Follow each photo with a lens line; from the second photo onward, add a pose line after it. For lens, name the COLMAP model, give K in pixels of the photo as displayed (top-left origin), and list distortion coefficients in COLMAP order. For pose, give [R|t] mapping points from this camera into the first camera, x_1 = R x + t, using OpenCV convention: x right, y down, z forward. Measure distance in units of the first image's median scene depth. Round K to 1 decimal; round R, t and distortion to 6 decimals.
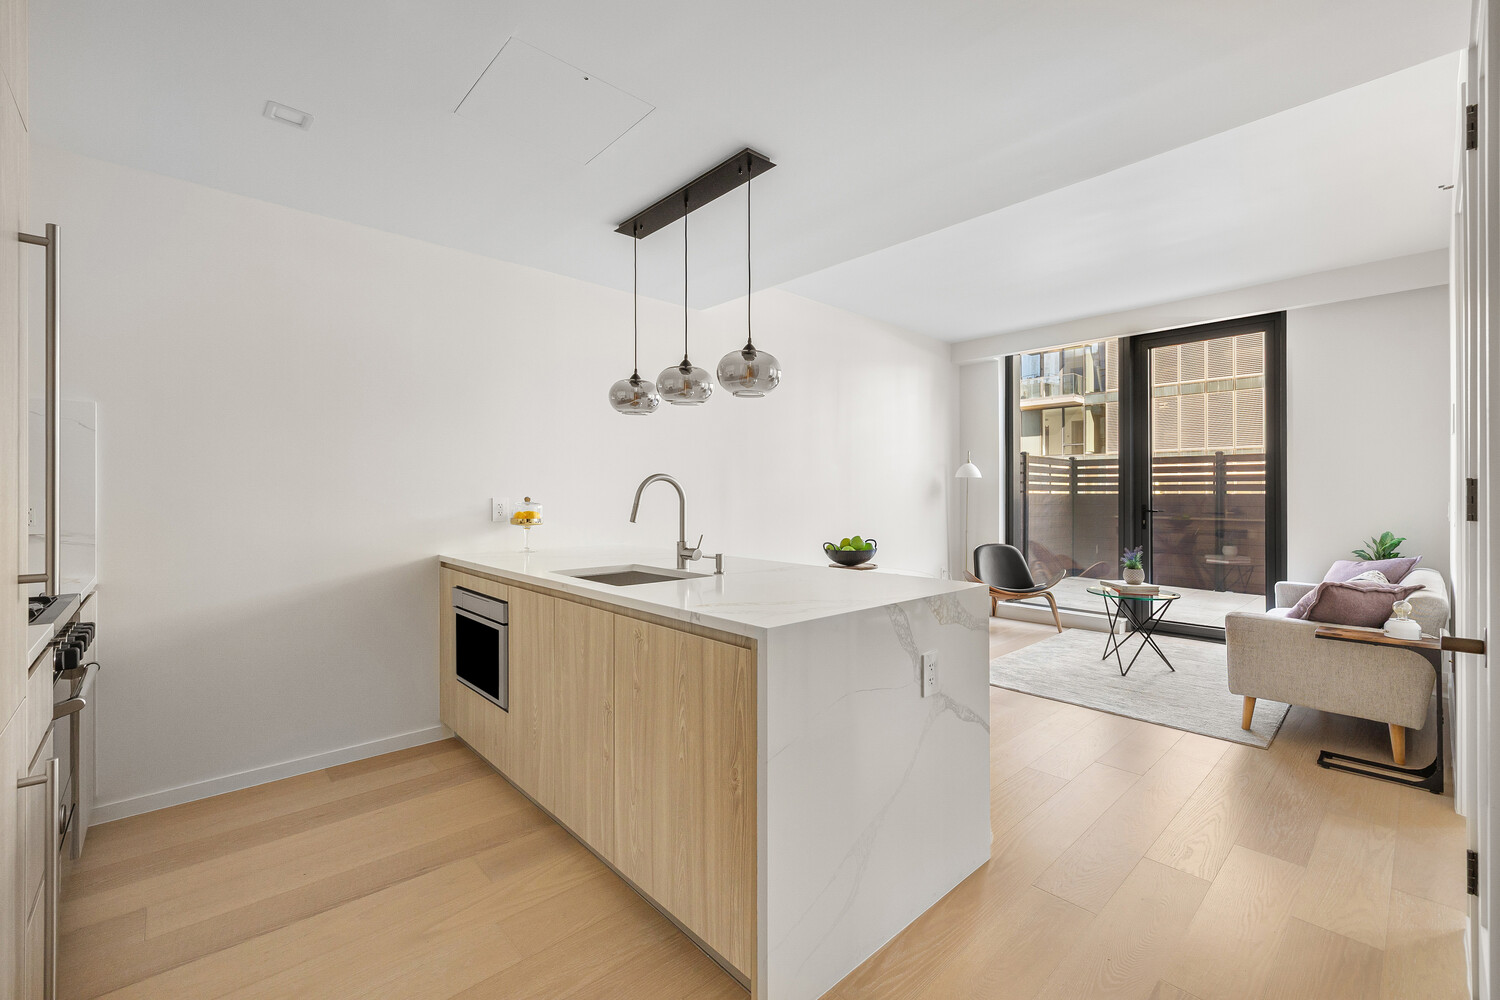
lens RADIAL K [[622.2, 0, 753.5], [0, 622.2, 502.4], [0, 0, 1]] dist [0.001656, 0.000174]
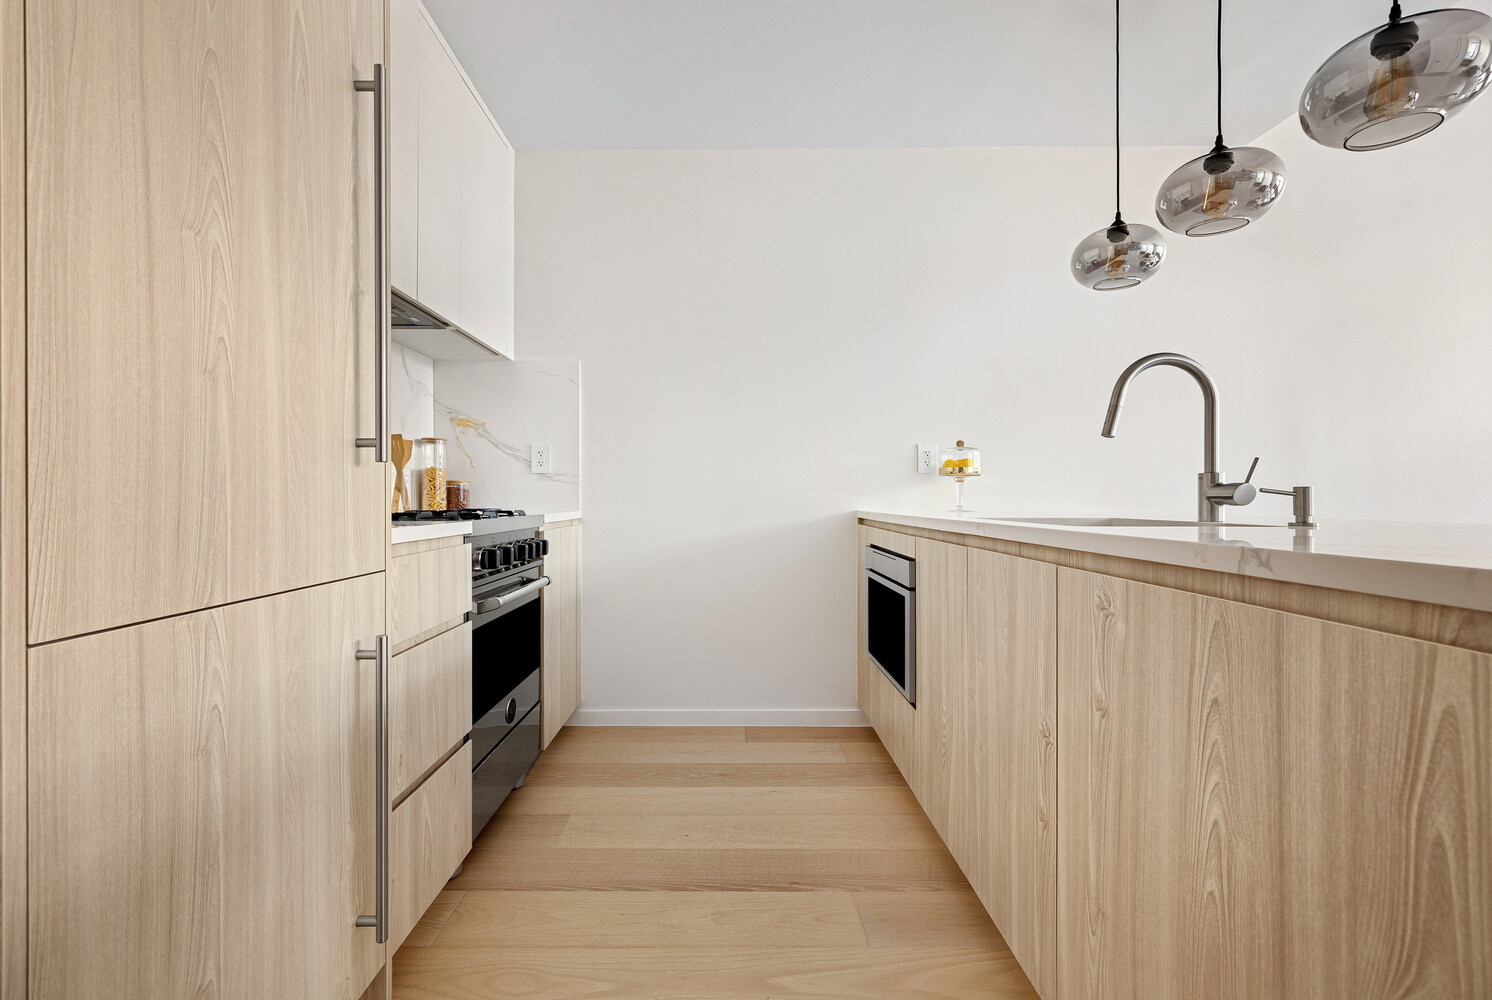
lens RADIAL K [[638.9, 0, 725.6], [0, 638.9, 502.1], [0, 0, 1]] dist [-0.000249, -0.000289]
pose [[0.725426, 0.000078, -0.688300, -0.038269], [-0.002715, 0.999993, -0.002747, 0.098427], [0.688295, 0.003862, 0.725421, 0.306733]]
